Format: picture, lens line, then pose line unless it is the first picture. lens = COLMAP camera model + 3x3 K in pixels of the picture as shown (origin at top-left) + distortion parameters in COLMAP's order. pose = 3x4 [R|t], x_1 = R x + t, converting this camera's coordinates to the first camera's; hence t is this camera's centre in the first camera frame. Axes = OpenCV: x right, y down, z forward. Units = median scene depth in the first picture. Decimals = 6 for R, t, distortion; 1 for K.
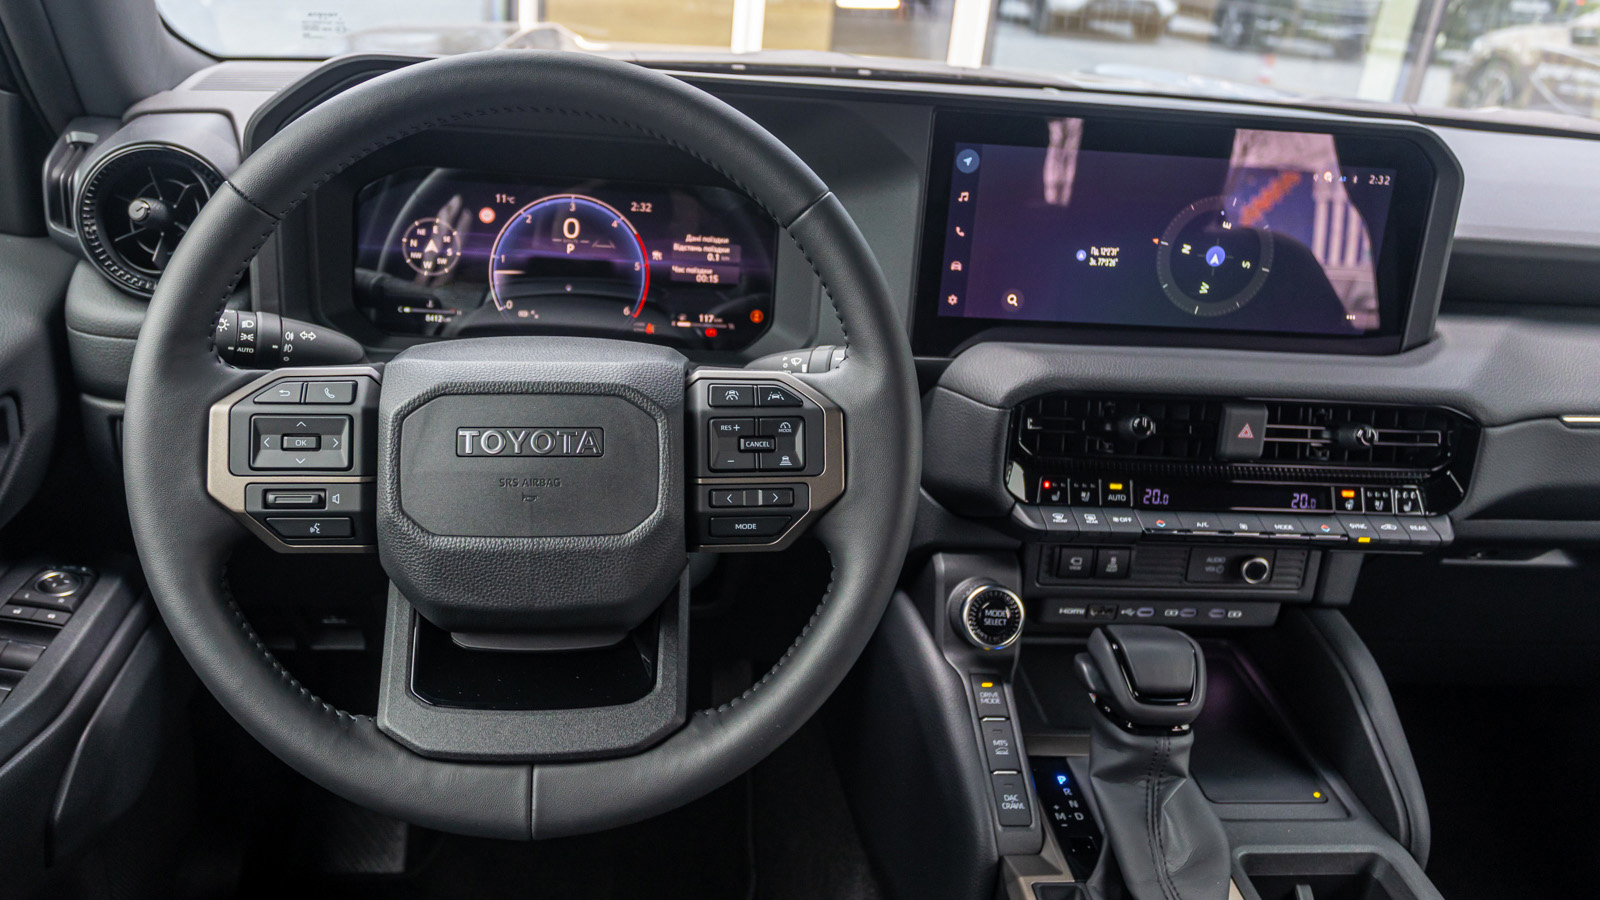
lens RADIAL K [[1209.7, 0, 766.1], [0, 1209.7, 390.8], [0, 0, 1]] dist [0.006835, 0.003451]
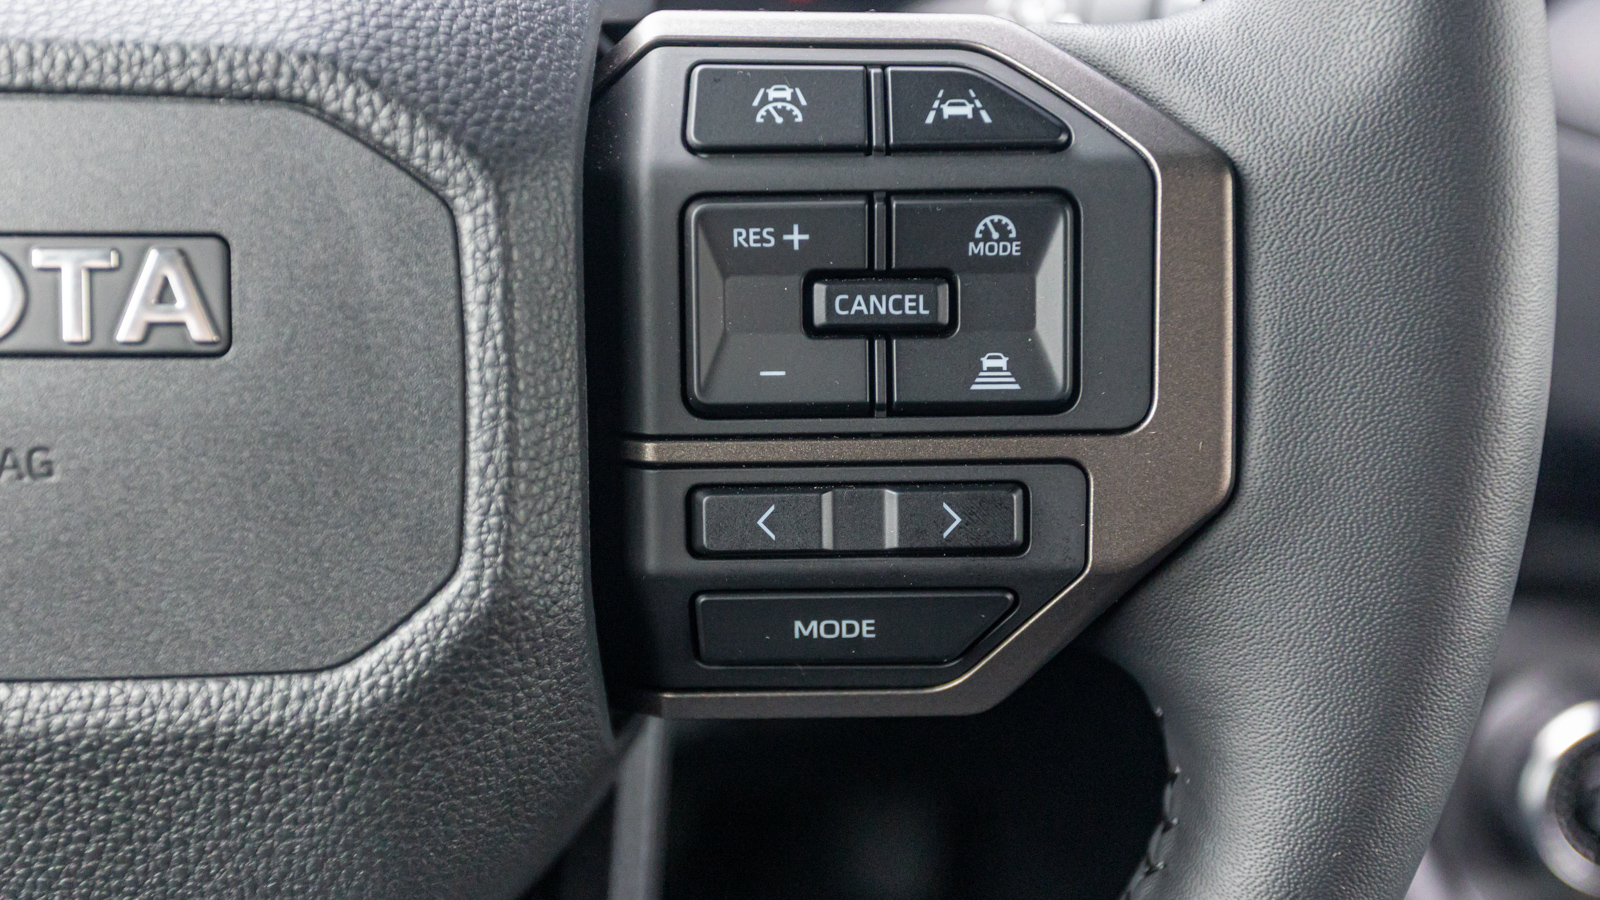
lens RADIAL K [[1880.0, 0, 833.1], [0, 1880.0, 478.9], [0, 0, 1]] dist [-0.002946, 0.010611]
pose [[0.996168, 0.011709, -0.086670, 0.012896], [0.001360, 0.988805, 0.149210, 0.016931], [0.087447, -0.148756, 0.985000, 0.473662]]
